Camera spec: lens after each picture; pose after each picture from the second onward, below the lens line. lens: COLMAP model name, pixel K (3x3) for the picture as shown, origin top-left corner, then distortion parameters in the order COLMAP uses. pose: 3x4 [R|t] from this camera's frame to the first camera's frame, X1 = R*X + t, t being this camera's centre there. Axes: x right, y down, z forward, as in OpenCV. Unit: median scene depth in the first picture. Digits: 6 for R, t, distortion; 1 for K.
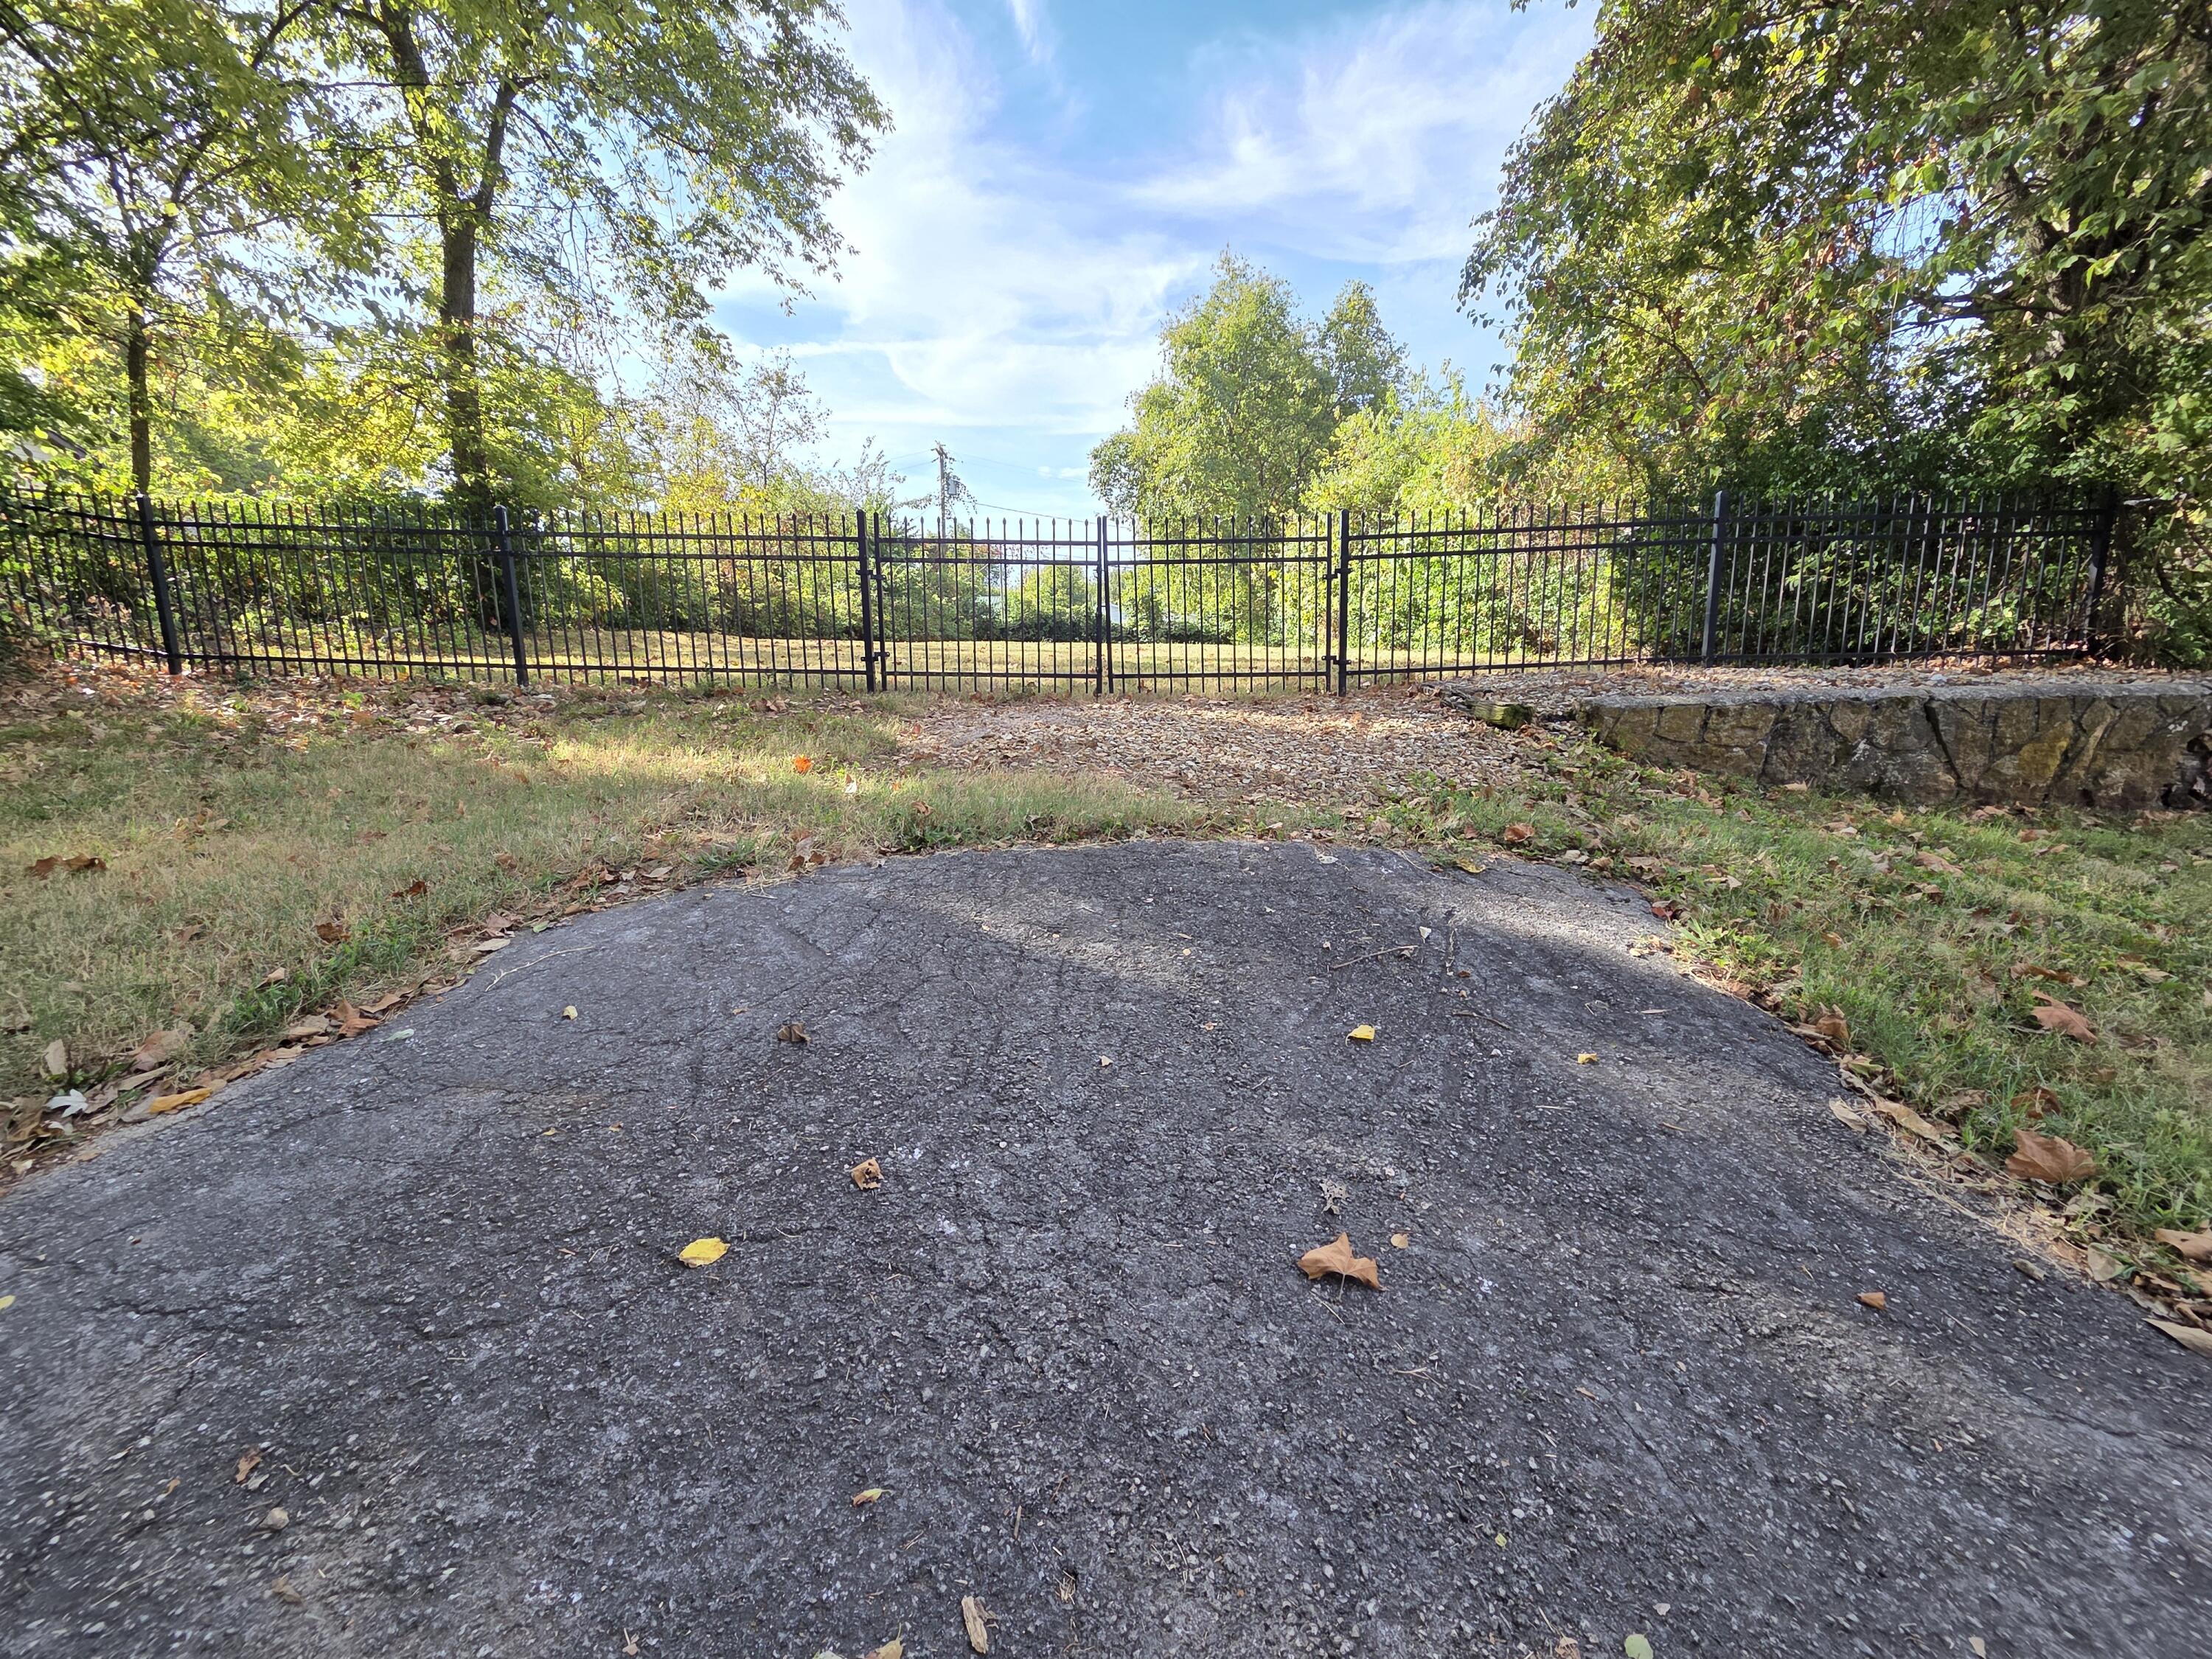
lens RADIAL K [[913.0, 0, 1123.2], [0, 913.0, 843.3], [0, 0, 1]] dist [0.006574, 0.000818]
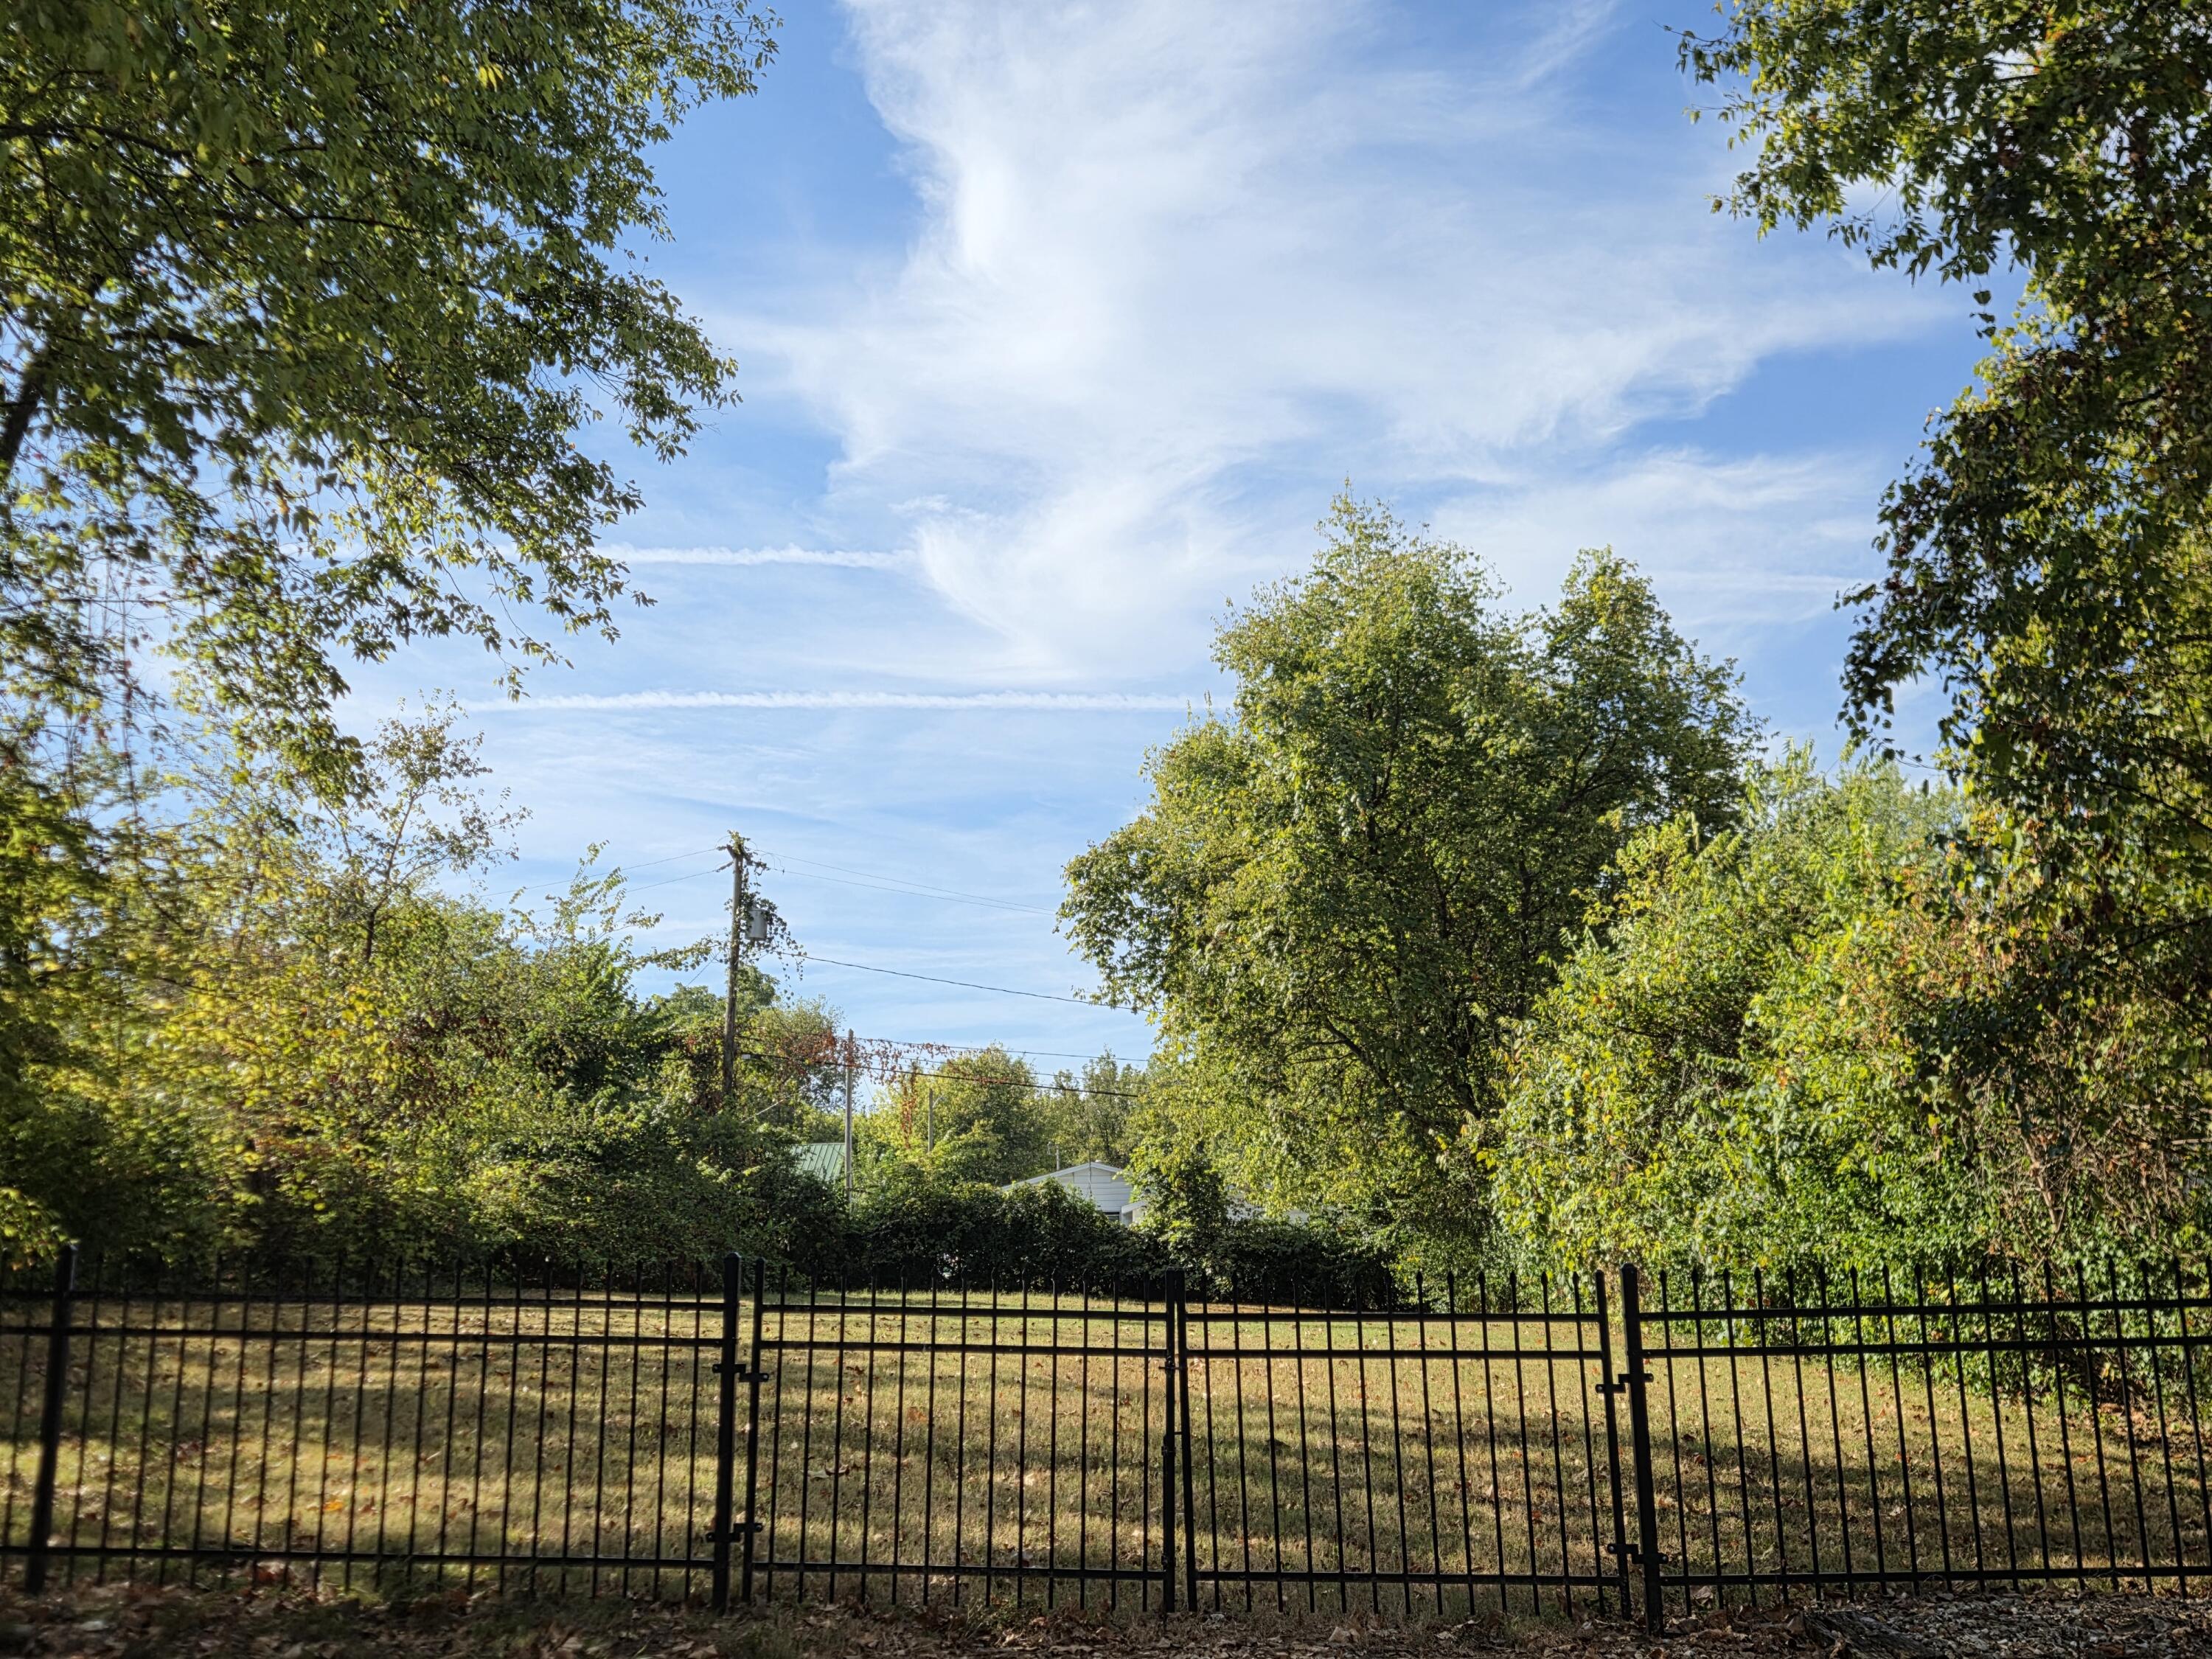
lens RADIAL K [[2254.1, 0, 1072.5], [0, 2254.1, 853.2], [0, 0, 1]] dist [0.067455, 0.000000]
pose [[0.999764, 0.006357, -0.020754, -0.058641], [-0.013571, 0.929280, -0.369127, -0.091011], [0.016940, 0.369322, 0.929147, -0.334618]]
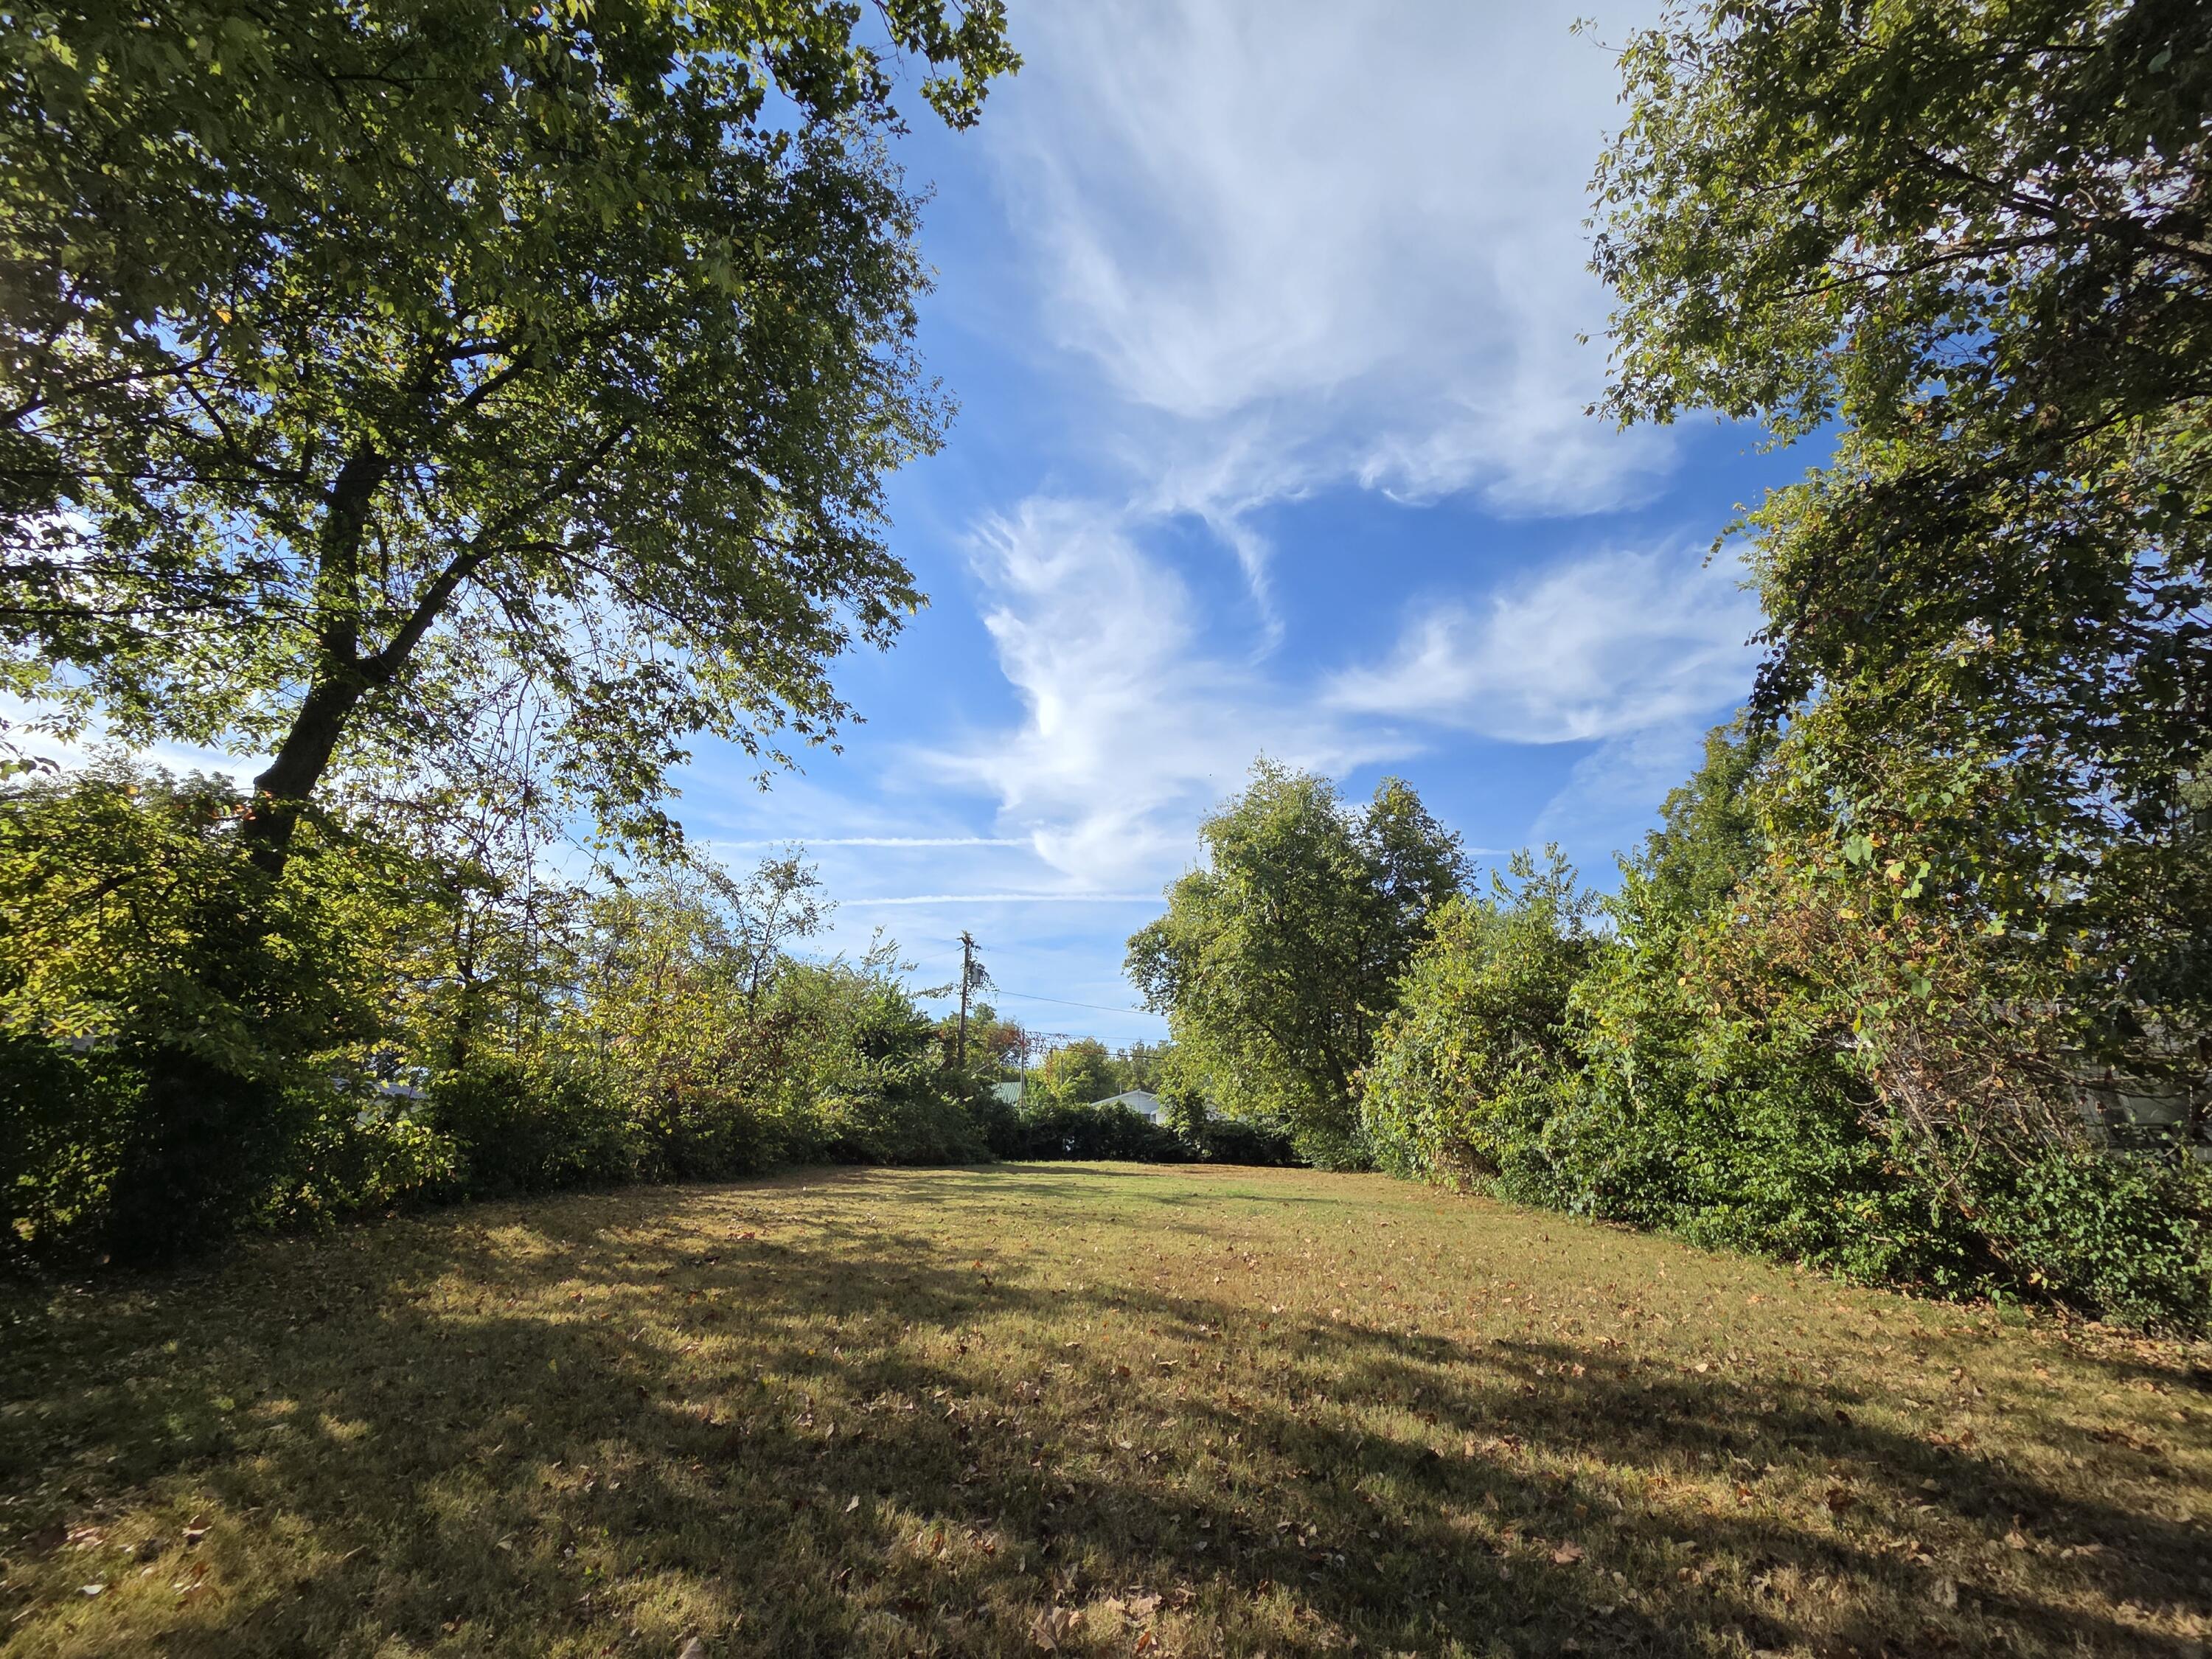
lens RADIAL K [[913.0, 0, 1126.5], [0, 913.0, 845.6], [0, 0, 1]] dist [0.006574, 0.000818]
pose [[0.999875, -0.006990, -0.014155, -0.134861], [-0.000669, 0.877076, -0.480350, -0.422754], [0.015773, 0.480300, 0.876962, 0.883793]]
